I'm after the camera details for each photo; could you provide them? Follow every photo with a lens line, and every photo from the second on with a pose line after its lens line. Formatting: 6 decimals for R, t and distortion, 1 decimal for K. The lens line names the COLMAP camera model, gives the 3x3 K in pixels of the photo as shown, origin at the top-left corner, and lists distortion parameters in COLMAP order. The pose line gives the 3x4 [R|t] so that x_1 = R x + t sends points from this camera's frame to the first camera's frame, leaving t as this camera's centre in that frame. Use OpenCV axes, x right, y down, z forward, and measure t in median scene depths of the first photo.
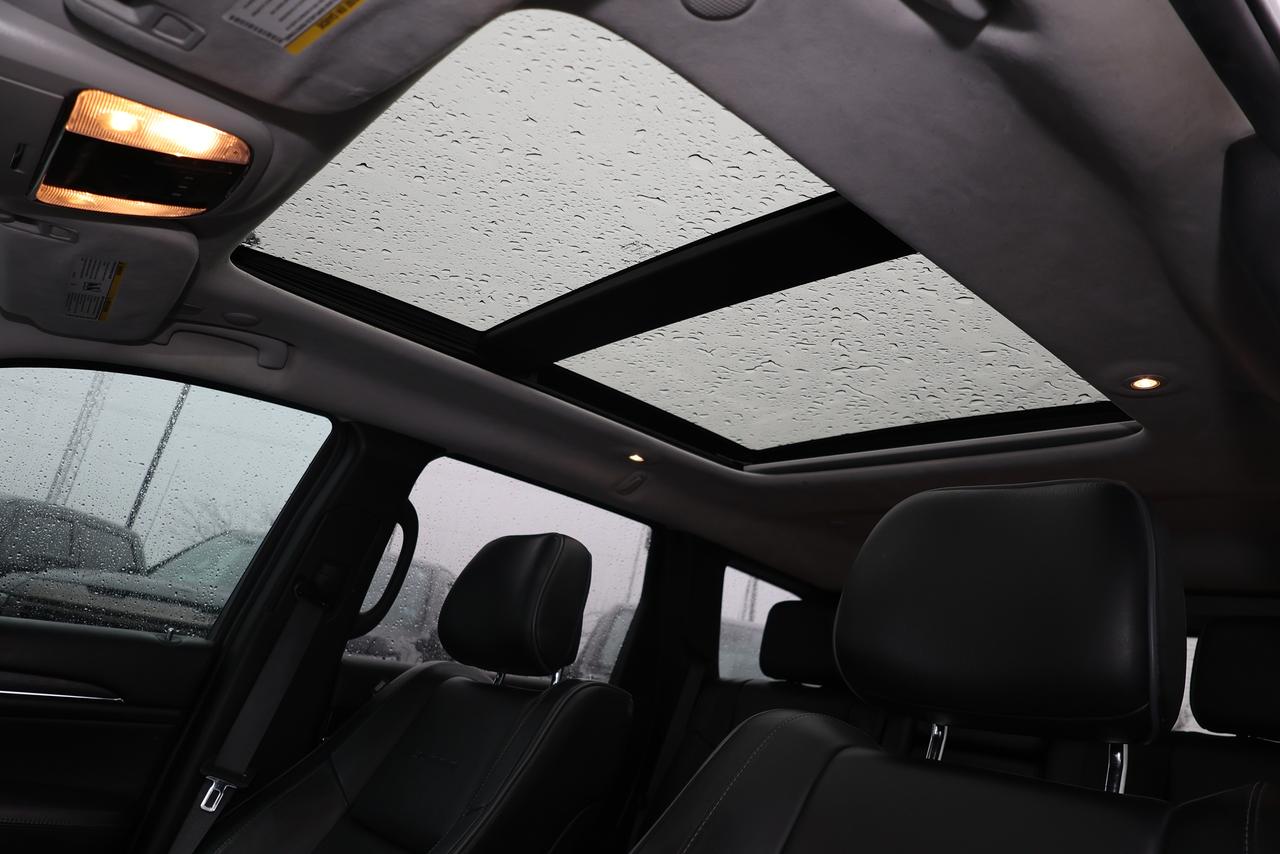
lens RADIAL K [[860.5, 0, 623.7], [0, 860.5, 455.3], [0, 0, 1]] dist [-0.000129, 0.000167]
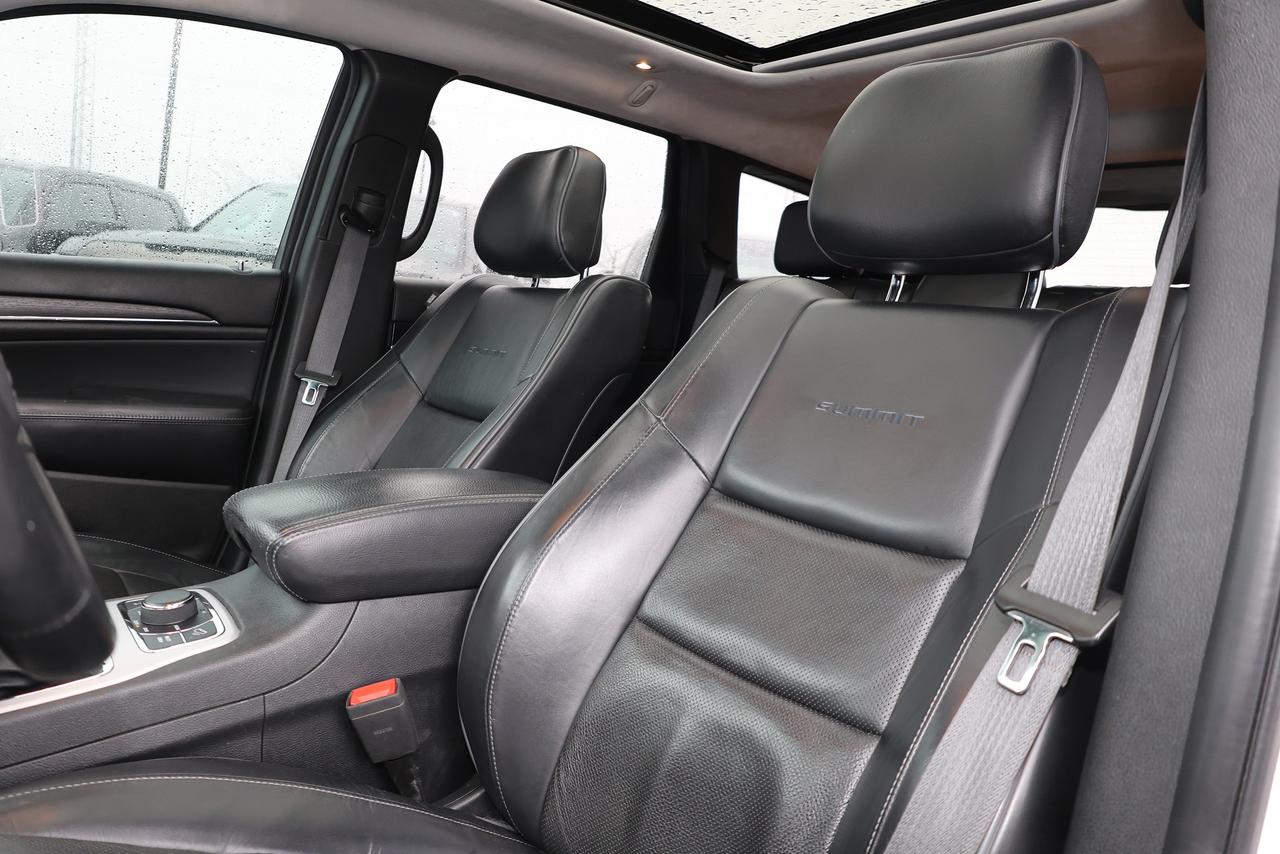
lens RADIAL K [[875.6, 0, 640.0], [0, 875.6, 427.0], [0, 0, 1]] dist [-0.002976, -0.000140]
pose [[0.996802, -0.067309, -0.043075, 0.028611], [0.078476, 0.926249, 0.368652, 0.018248], [0.015085, -0.370853, 0.928569, -0.126399]]
